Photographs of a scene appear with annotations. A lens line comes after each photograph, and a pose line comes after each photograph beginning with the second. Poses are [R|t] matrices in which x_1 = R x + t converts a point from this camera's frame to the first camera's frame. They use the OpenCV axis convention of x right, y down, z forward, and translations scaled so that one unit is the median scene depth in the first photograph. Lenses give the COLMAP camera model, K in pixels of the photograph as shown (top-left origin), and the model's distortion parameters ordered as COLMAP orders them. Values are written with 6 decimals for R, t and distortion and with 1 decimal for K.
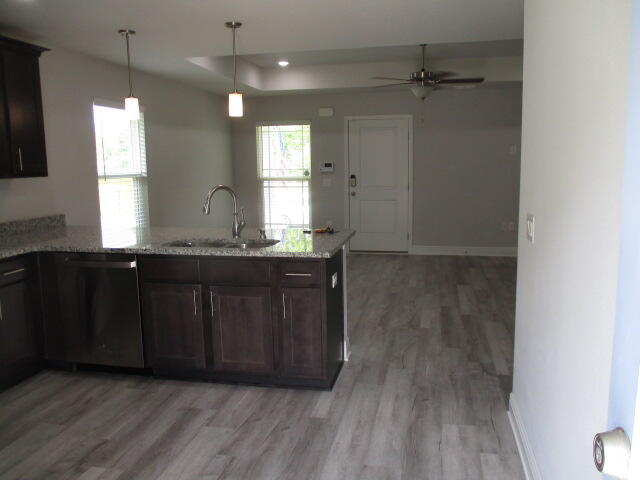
lens RADIAL K [[534.4, 0, 334.9], [0, 534.4, 233.5], [0, 0, 1]] dist [-0.035342, 0.022682]
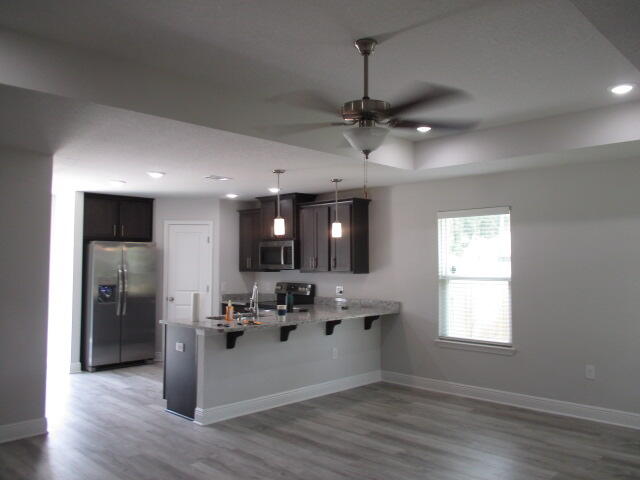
lens RADIAL K [[534.4, 0, 328.5], [0, 534.4, 228.8], [0, 0, 1]] dist [-0.035342, 0.022682]
pose [[-0.545138, -0.039013, -0.837438, 0.781830], [-0.103738, 0.994379, 0.021204, -0.240457], [0.831903, 0.098434, -0.546120, 1.608030]]
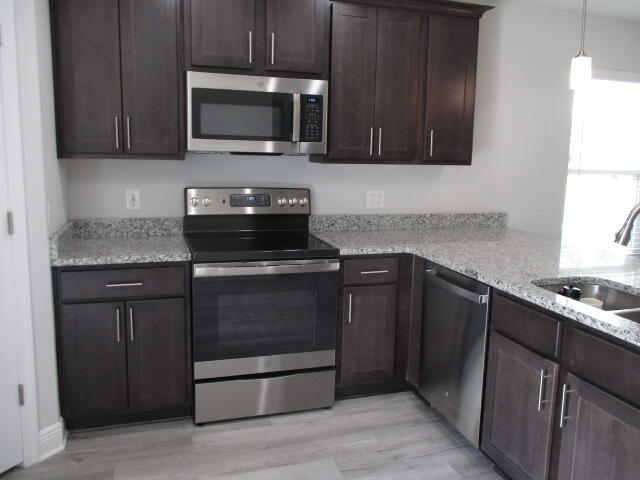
lens RADIAL K [[534.4, 0, 331.6], [0, 534.4, 235.2], [0, 0, 1]] dist [-0.035342, 0.022682]
pose [[0.495985, 0.158656, -0.853713, 0.067767], [-0.144769, 0.984515, 0.098858, -0.045210], [0.856178, 0.074559, 0.511273, 0.350027]]
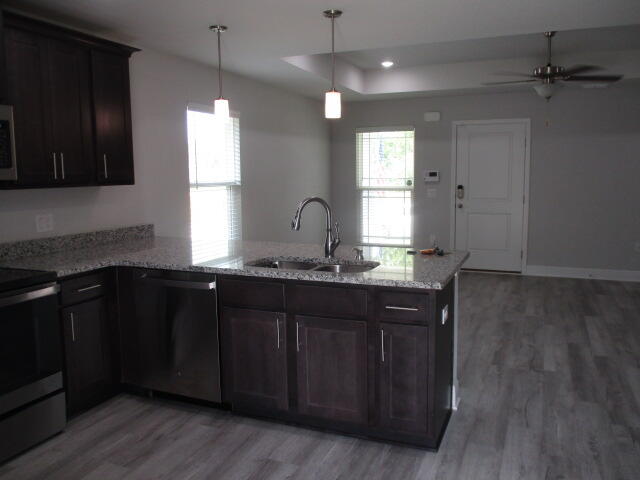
lens RADIAL K [[534.4, 0, 332.9], [0, 534.4, 234.4], [0, 0, 1]] dist [-0.035342, 0.022682]
pose [[0.982249, 0.026350, -0.185719, -0.015406], [-0.029002, 0.999512, -0.011577, -0.016148], [0.185324, 0.016758, 0.982535, 0.121771]]
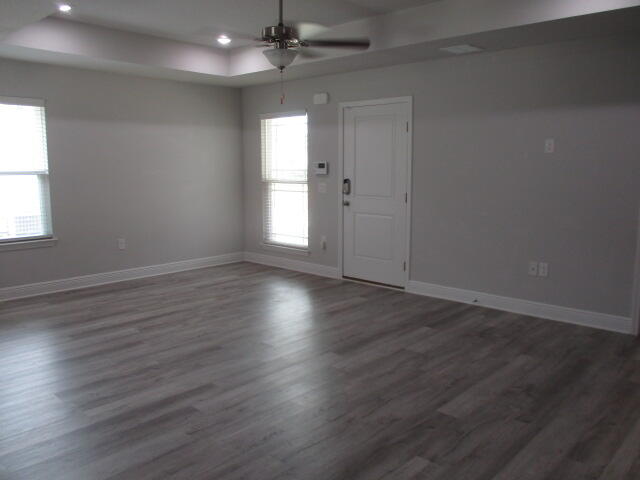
lens RADIAL K [[534.4, 0, 336.3], [0, 534.4, 234.0], [0, 0, 1]] dist [-0.035342, 0.022682]
pose [[0.855915, 0.080701, -0.510781, 0.745918], [-0.080188, 0.996513, 0.023074, -0.083744], [0.510862, 0.021209, 0.859401, 0.591268]]
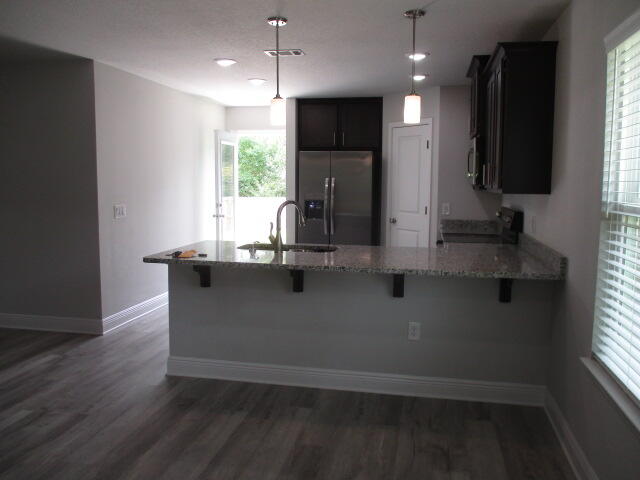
lens RADIAL K [[534.4, 0, 323.4], [0, 534.4, 232.6], [0, 0, 1]] dist [-0.035342, 0.022682]
pose [[-0.999992, 0.003129, 0.002392, -0.226400], [0.003591, 0.973763, 0.227536, -0.213678], [-0.001617, 0.227543, -0.973767, 1.630620]]
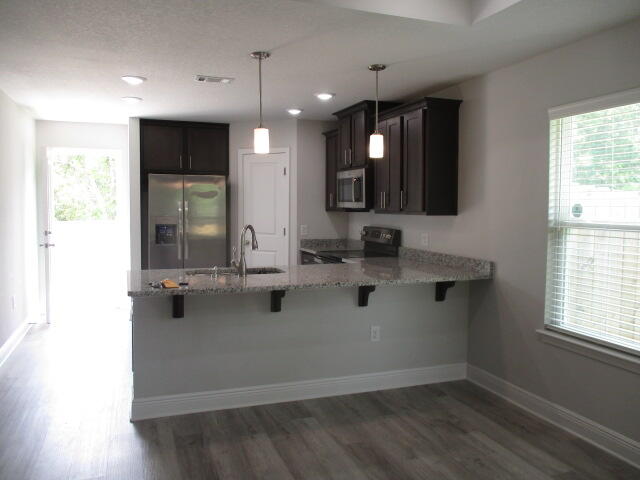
lens RADIAL K [[534.4, 0, 326.6], [0, 534.4, 230.9], [0, 0, 1]] dist [-0.035342, 0.022682]
pose [[-0.853513, 0.032124, -0.520081, 0.170200], [-0.064990, 0.983741, 0.167419, -0.215668], [0.517003, 0.176694, -0.837548, 1.594269]]
